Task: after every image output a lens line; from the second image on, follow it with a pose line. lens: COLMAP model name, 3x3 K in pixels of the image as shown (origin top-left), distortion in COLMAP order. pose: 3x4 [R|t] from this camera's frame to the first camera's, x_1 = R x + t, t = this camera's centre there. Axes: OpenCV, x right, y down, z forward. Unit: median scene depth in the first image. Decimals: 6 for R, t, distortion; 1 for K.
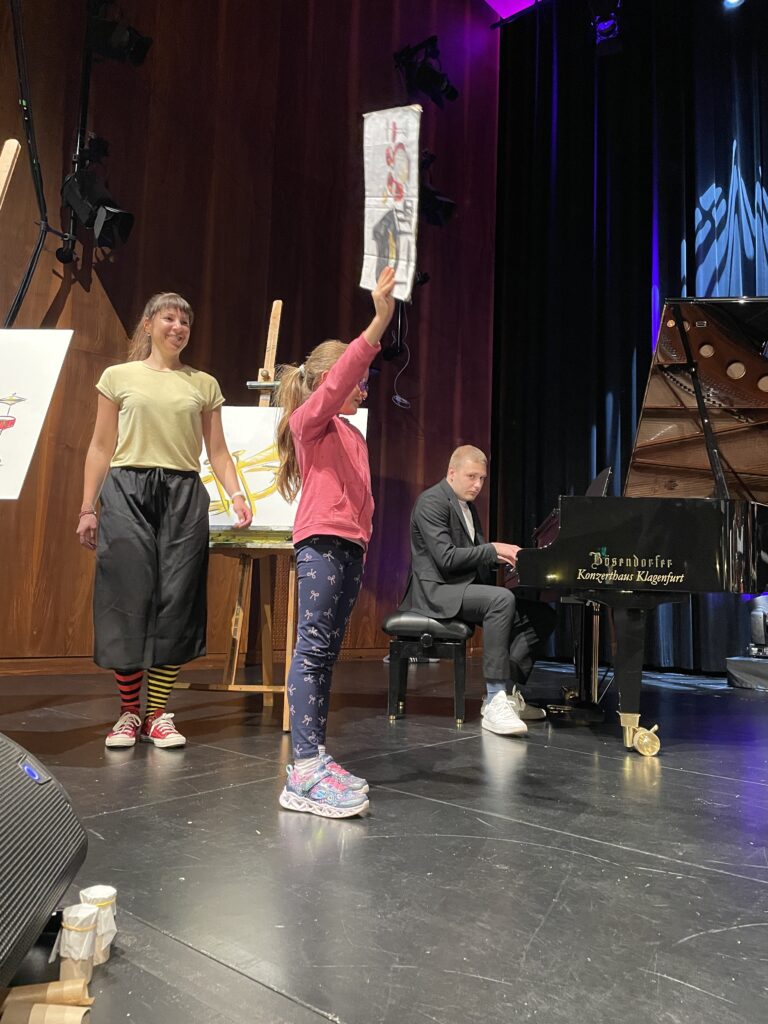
lens RADIAL K [[776.9, 0, 384.0], [0, 776.9, 512.0], [0, 0, 1]] dist [-0.001817, -0.003950]
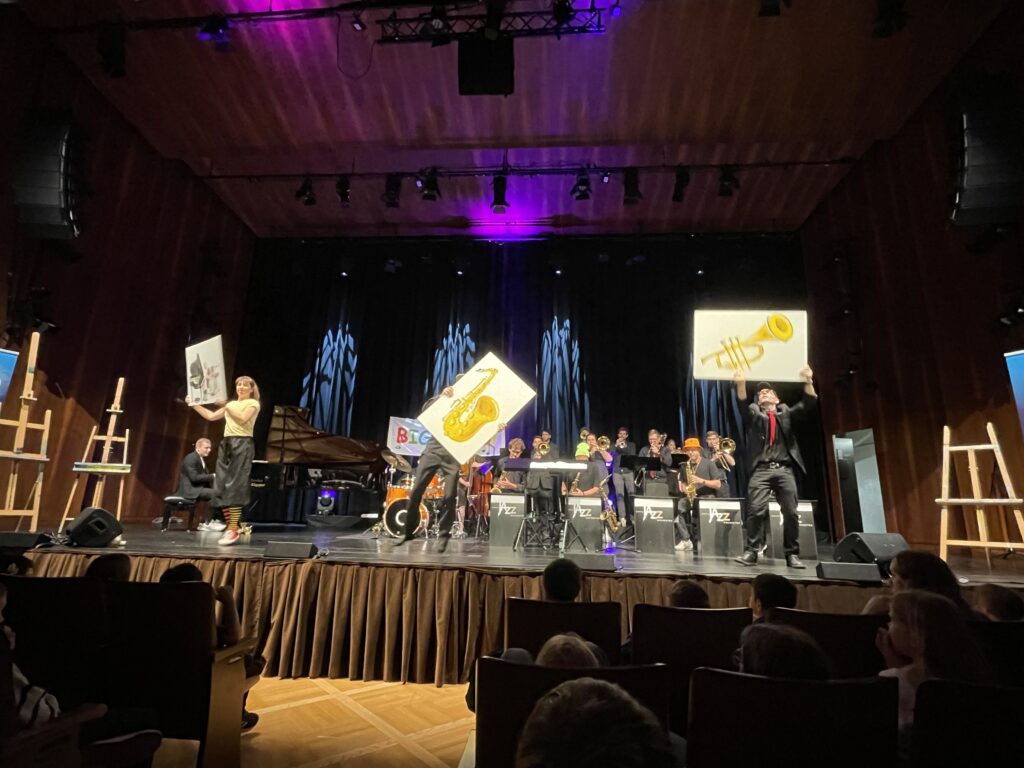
lens RADIAL K [[514.5, 0, 512.0], [0, 514.5, 384.0], [0, 0, 1]] dist [-0.000035, -0.000600]
pose [[0.794286, 0.137943, 0.591677, -0.156843], [-0.079273, 0.989088, -0.124176, -0.136384], [-0.602350, 0.051727, 0.796554, -1.252355]]
